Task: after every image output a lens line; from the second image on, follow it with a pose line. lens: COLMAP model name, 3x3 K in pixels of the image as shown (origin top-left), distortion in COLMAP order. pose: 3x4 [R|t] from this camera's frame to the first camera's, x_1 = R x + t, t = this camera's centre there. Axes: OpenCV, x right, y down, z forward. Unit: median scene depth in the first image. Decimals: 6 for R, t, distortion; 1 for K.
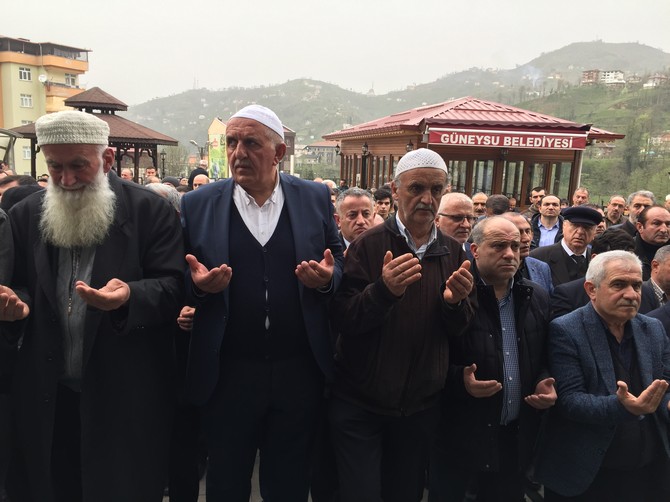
lens RADIAL K [[562.3, 0, 330.4], [0, 562.3, 246.3], [0, 0, 1]] dist [0.073775, -0.101750]
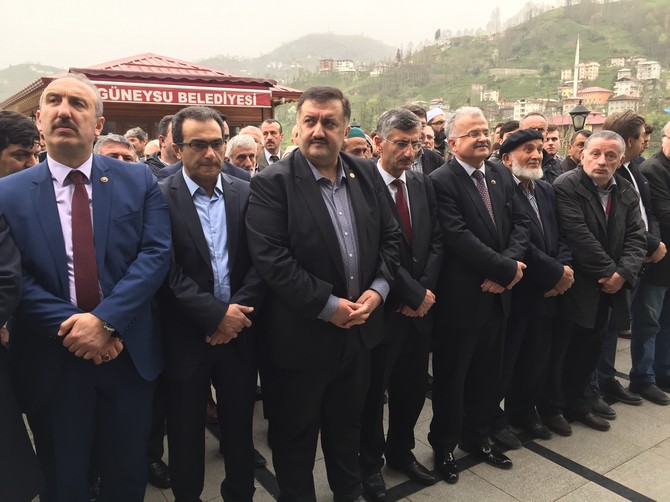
lens RADIAL K [[562.3, 0, 327.5], [0, 562.3, 248.2], [0, 0, 1]] dist [0.073775, -0.101750]
pose [[0.915851, -0.119133, 0.383437, 0.152785], [0.110249, 0.992878, 0.045152, 0.027878], [-0.386085, 0.000921, 0.922463, 0.113392]]
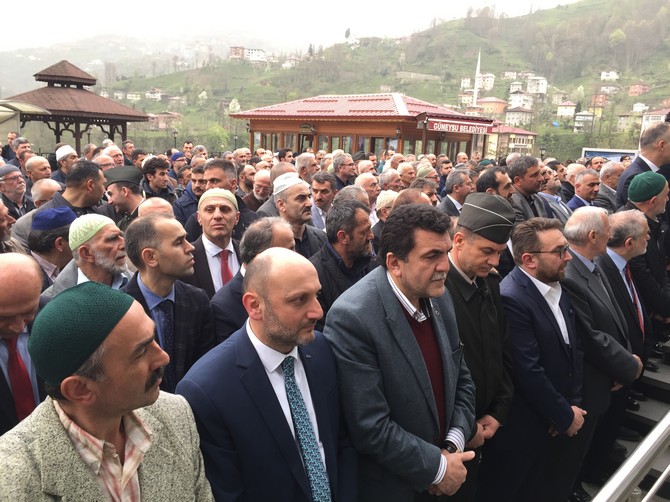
lens RADIAL K [[562.3, 0, 334.9], [0, 562.3, 250.0], [0, 0, 1]] dist [0.073775, -0.101750]
pose [[0.830573, -0.103933, 0.547125, -0.814373], [0.072189, 0.994235, 0.079280, -0.006751], [-0.552211, -0.026352, 0.833288, -0.080270]]
